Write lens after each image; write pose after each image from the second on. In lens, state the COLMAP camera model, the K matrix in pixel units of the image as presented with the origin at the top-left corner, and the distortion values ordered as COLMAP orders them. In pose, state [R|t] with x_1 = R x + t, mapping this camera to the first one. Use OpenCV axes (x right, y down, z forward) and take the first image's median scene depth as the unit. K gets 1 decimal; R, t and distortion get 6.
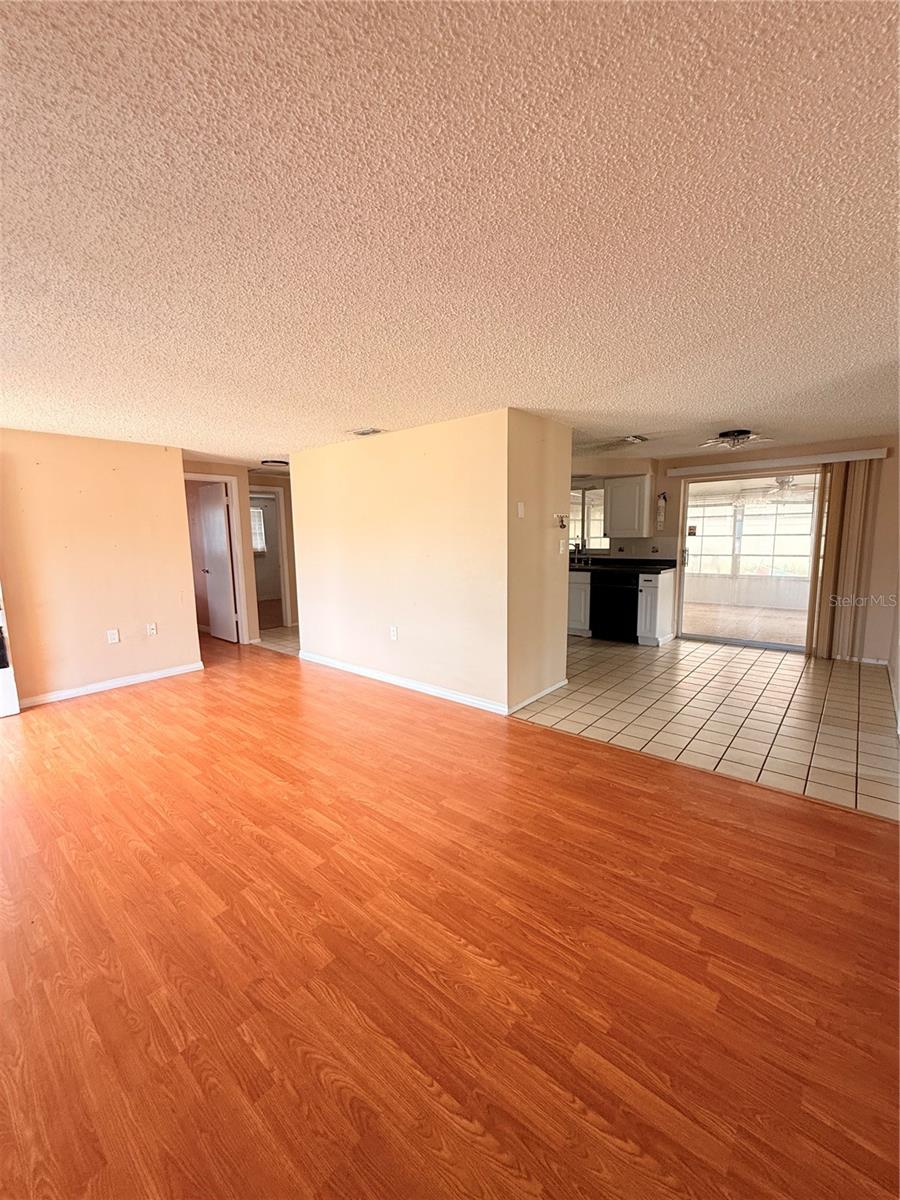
lens RADIAL K [[478.2, 0, 447.8], [0, 478.2, 599.8], [0, 0, 1]] dist [-0.000644, -0.000153]
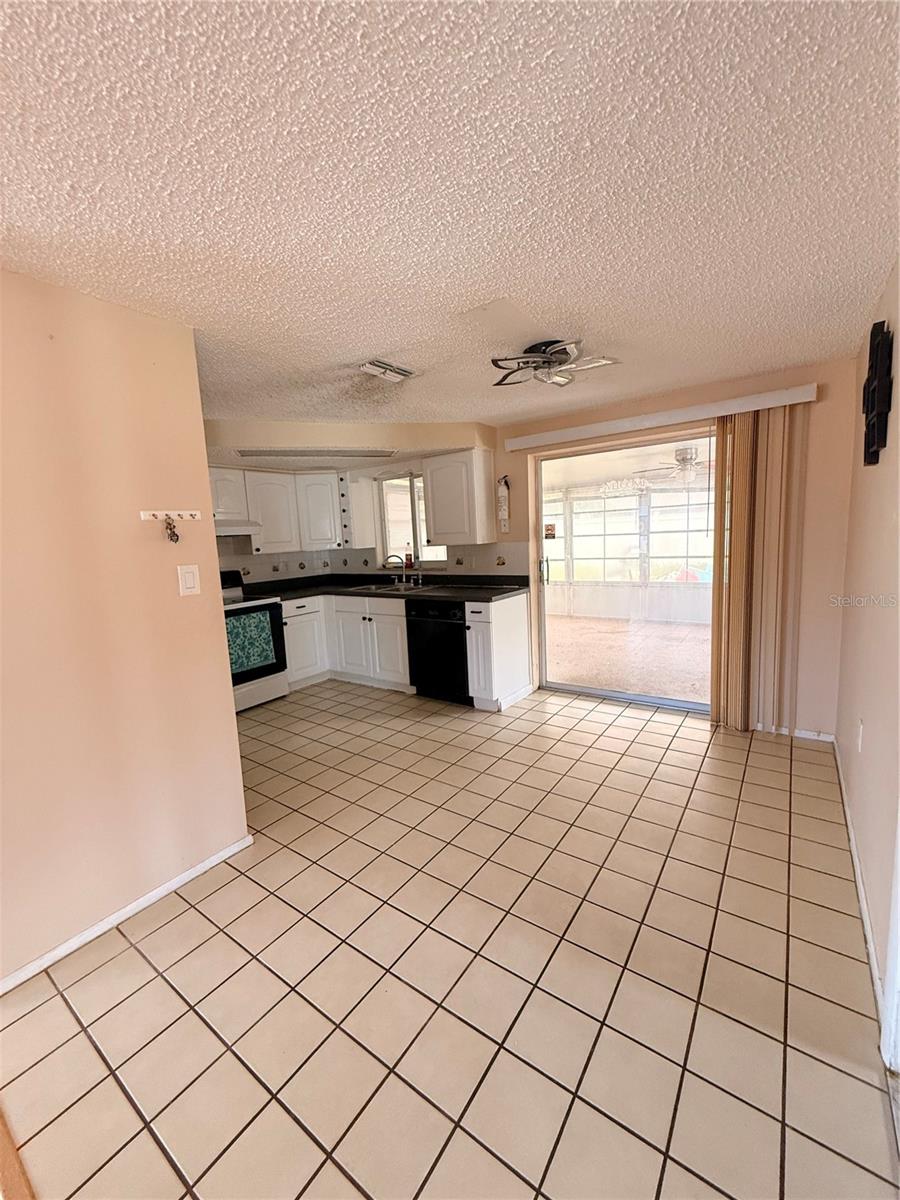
lens RADIAL K [[478.2, 0, 447.8], [0, 478.2, 599.8], [0, 0, 1]] dist [-0.000644, -0.000153]
pose [[0.995659, -0.044801, 0.081586, 0.372497], [0.045275, 0.998967, -0.003973, -0.062914], [-0.081324, 0.007650, 0.996658, 0.413795]]
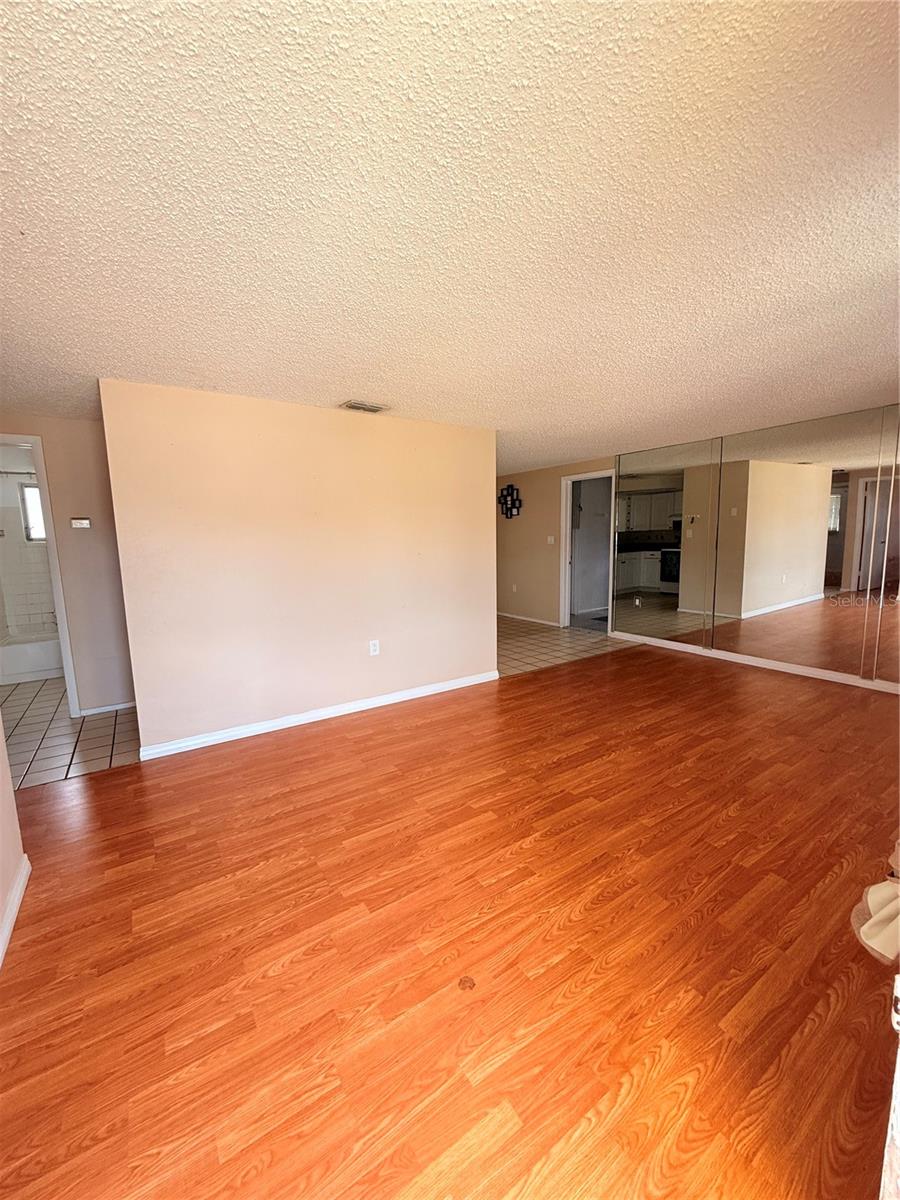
lens RADIAL K [[478.2, 0, 447.8], [0, 478.2, 599.8], [0, 0, 1]] dist [-0.000644, -0.000153]
pose [[0.278630, -0.123070, 0.952480, -0.799991], [0.145364, 0.985734, 0.084843, -0.062373], [-0.949334, 0.114817, 0.292545, 0.553213]]
